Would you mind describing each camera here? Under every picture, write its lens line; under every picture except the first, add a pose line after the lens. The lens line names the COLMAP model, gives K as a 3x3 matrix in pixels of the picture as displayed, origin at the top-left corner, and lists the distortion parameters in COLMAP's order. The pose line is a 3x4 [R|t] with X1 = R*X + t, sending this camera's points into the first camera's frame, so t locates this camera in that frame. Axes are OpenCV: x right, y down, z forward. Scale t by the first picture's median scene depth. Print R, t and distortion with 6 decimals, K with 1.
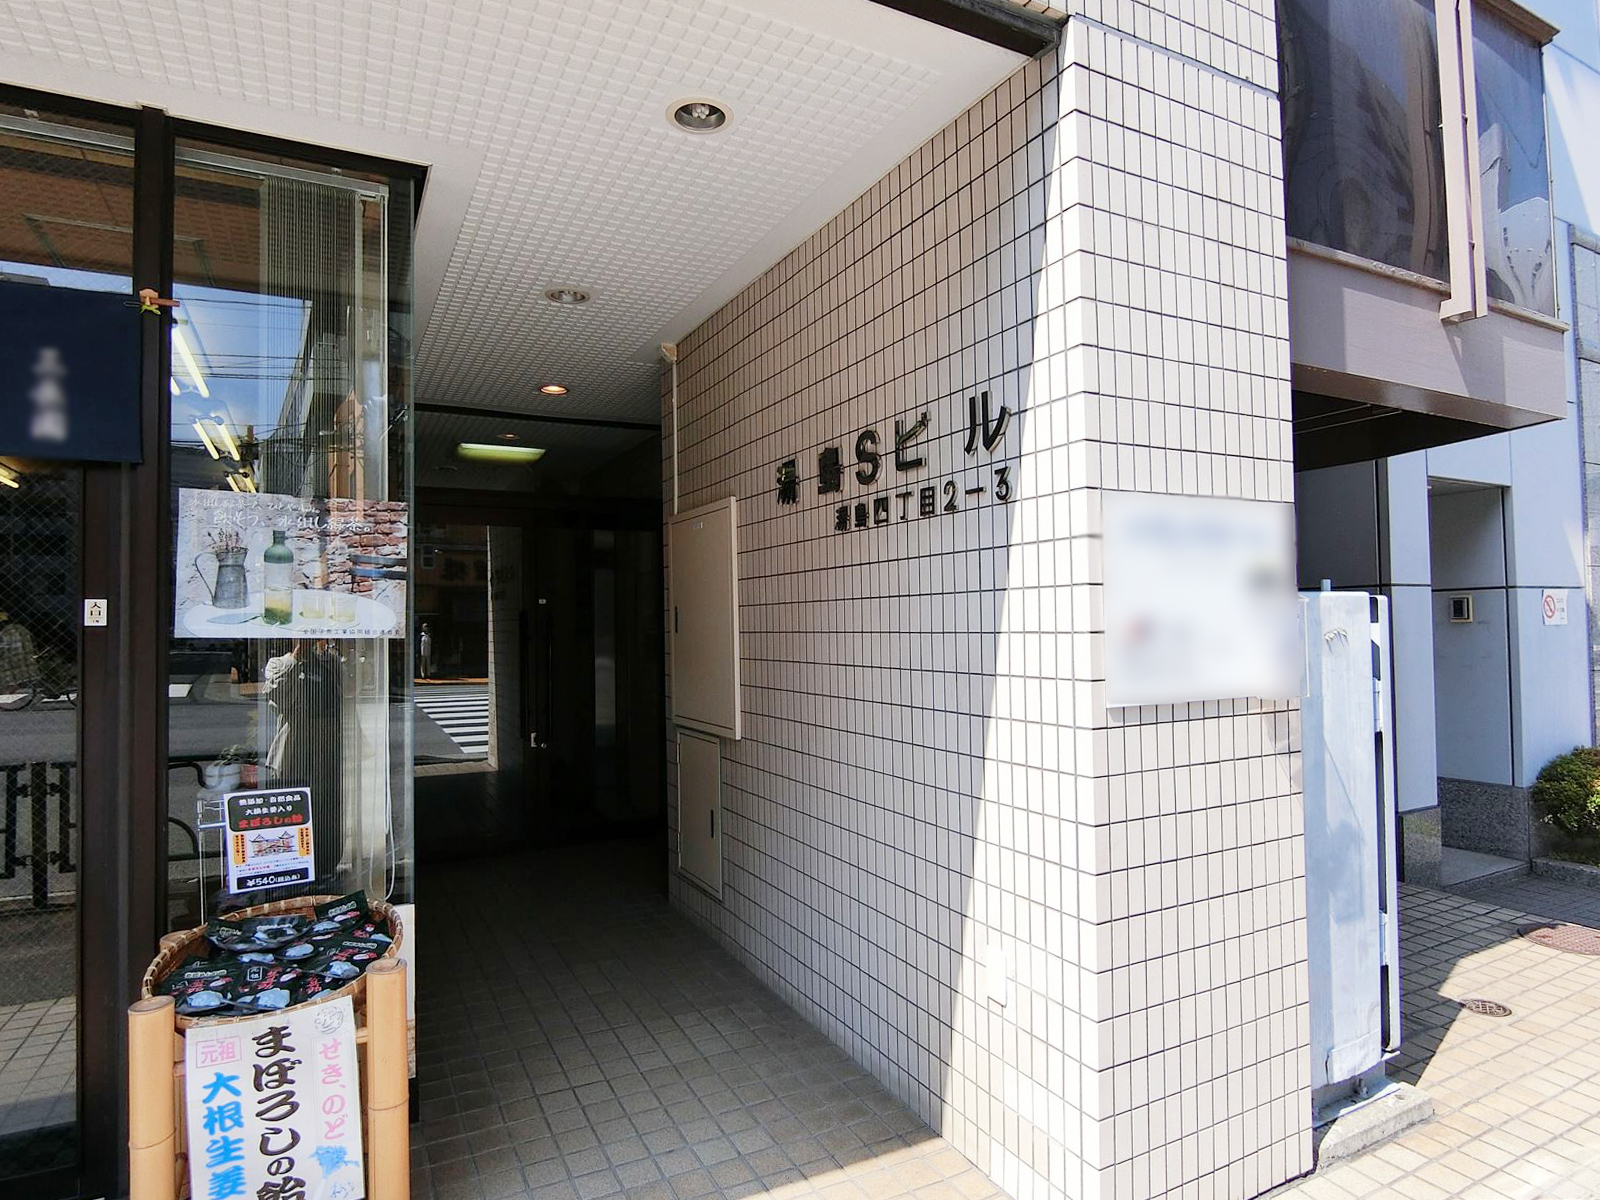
lens RADIAL K [[895.1, 0, 804.2], [0, 895.1, 599.1], [0, 0, 1]] dist [-0.010150, -0.000885]
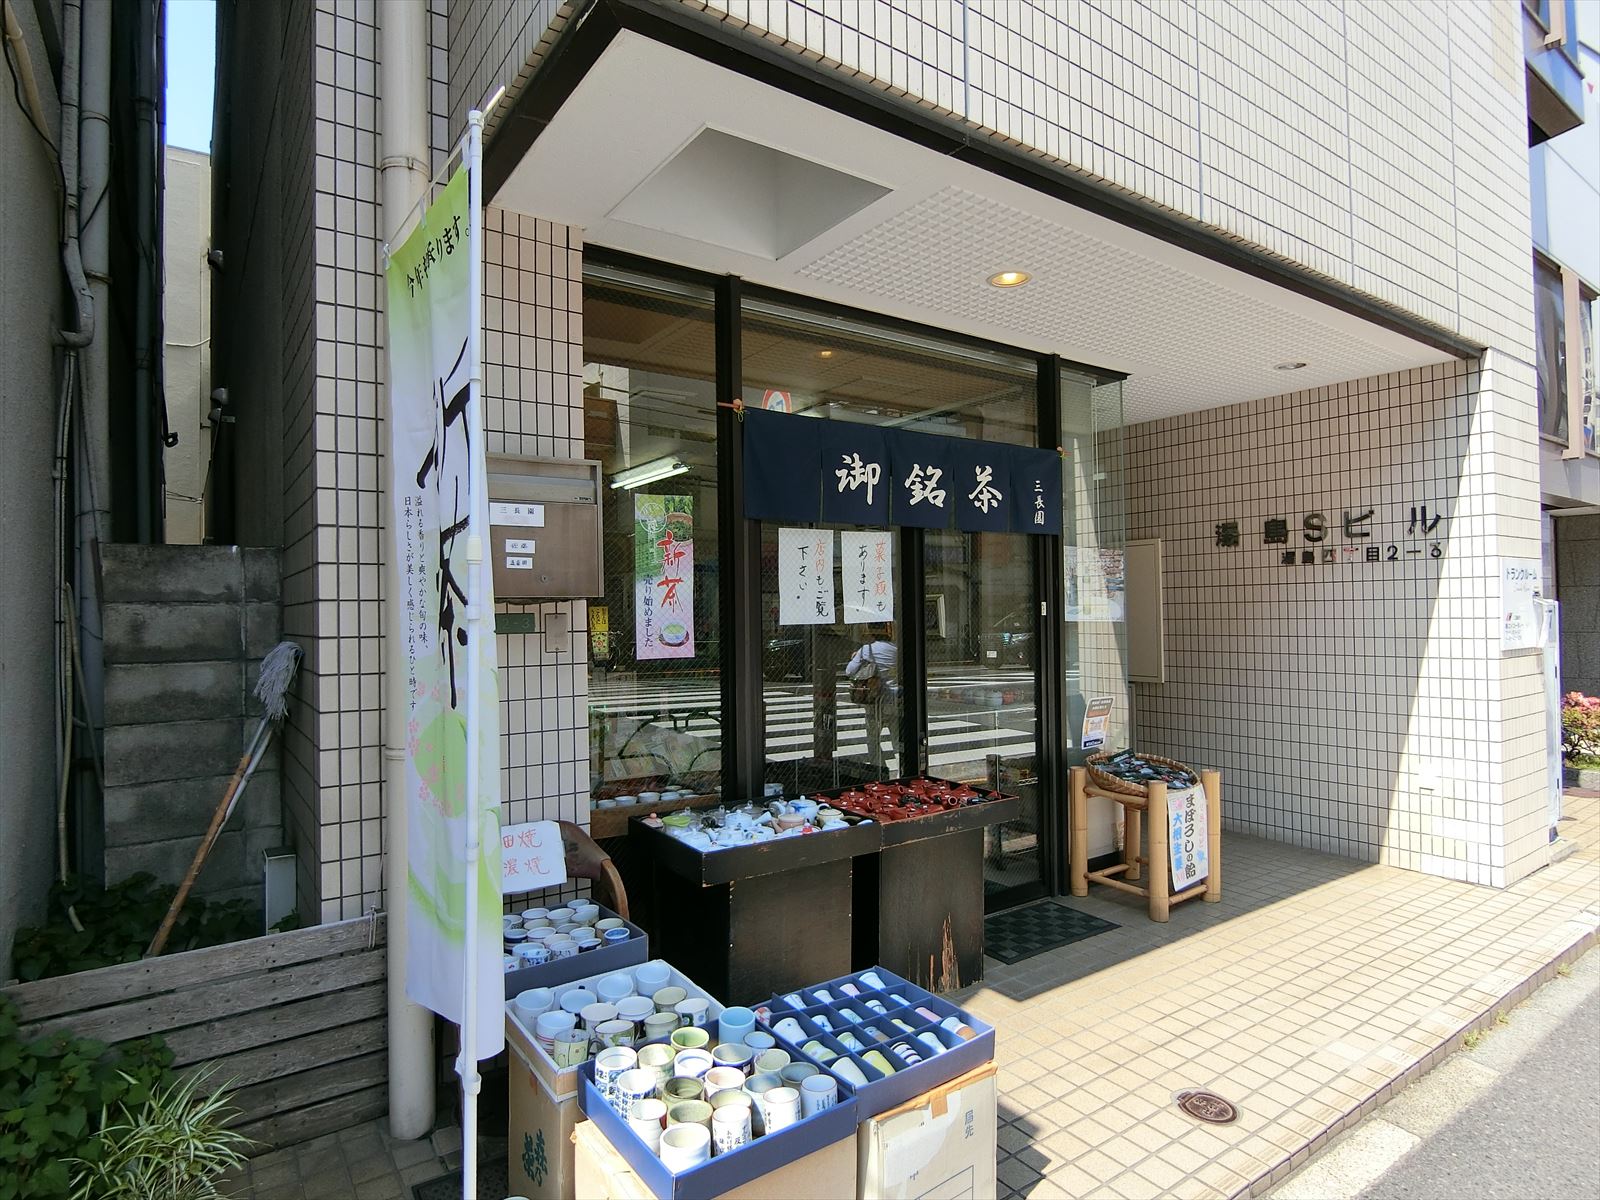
lens RADIAL K [[895.1, 0, 792.8], [0, 895.1, 598.9], [0, 0, 1]] dist [-0.010150, -0.000885]
pose [[0.989861, 0.002986, 0.142005, -1.504384], [-0.004734, 0.999917, 0.011975, -0.026171], [-0.141958, -0.012525, 0.989793, -0.847681]]
